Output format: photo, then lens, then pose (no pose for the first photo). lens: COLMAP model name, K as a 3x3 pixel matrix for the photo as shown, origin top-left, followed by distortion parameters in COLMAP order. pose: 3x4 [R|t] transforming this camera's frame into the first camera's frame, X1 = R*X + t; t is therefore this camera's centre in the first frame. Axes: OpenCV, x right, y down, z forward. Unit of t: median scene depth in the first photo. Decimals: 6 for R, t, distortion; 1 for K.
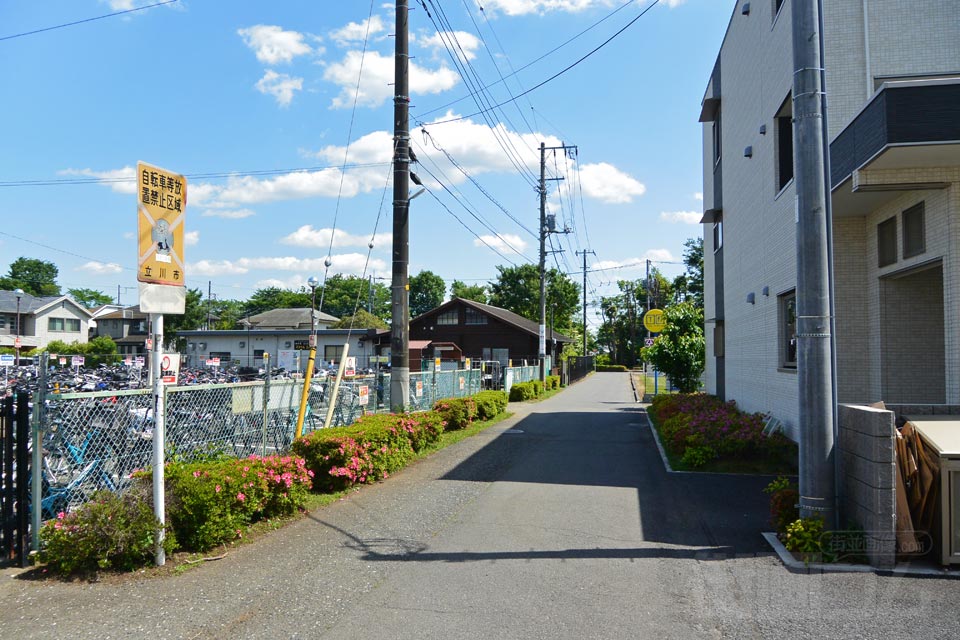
lens RADIAL K [[774.8, 0, 480.1], [0, 774.8, 325.1], [0, 0, 1]] dist [0.002930, -0.004186]
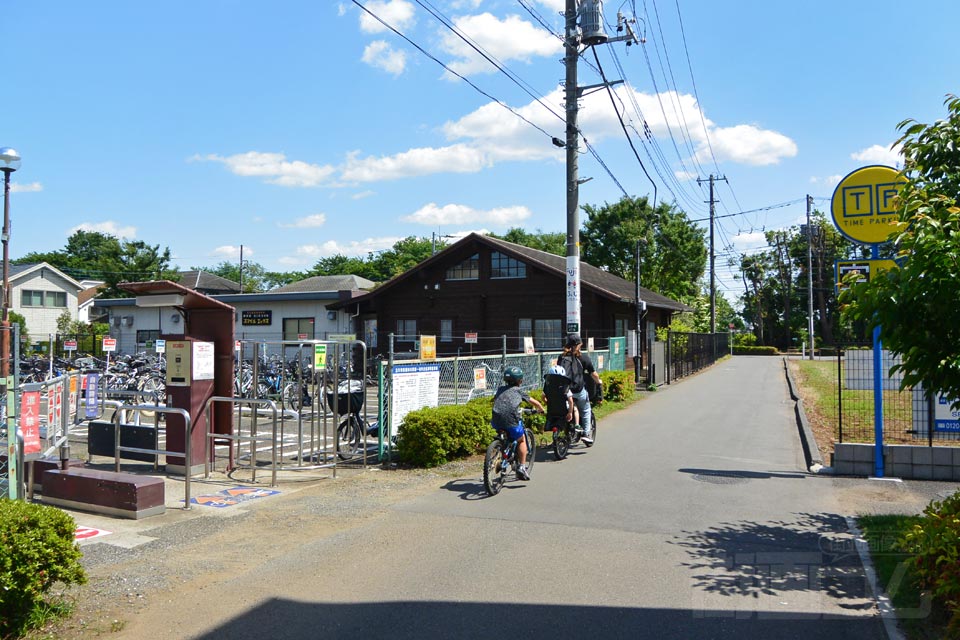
lens RADIAL K [[752.7, 0, 473.1], [0, 752.7, 317.8], [0, 0, 1]] dist [-0.021546, -0.003340]
pose [[0.980256, -0.010729, -0.197443, 0.047107], [0.013576, 0.999822, 0.013074, 0.011930], [0.197268, -0.015496, 0.980227, 0.250604]]
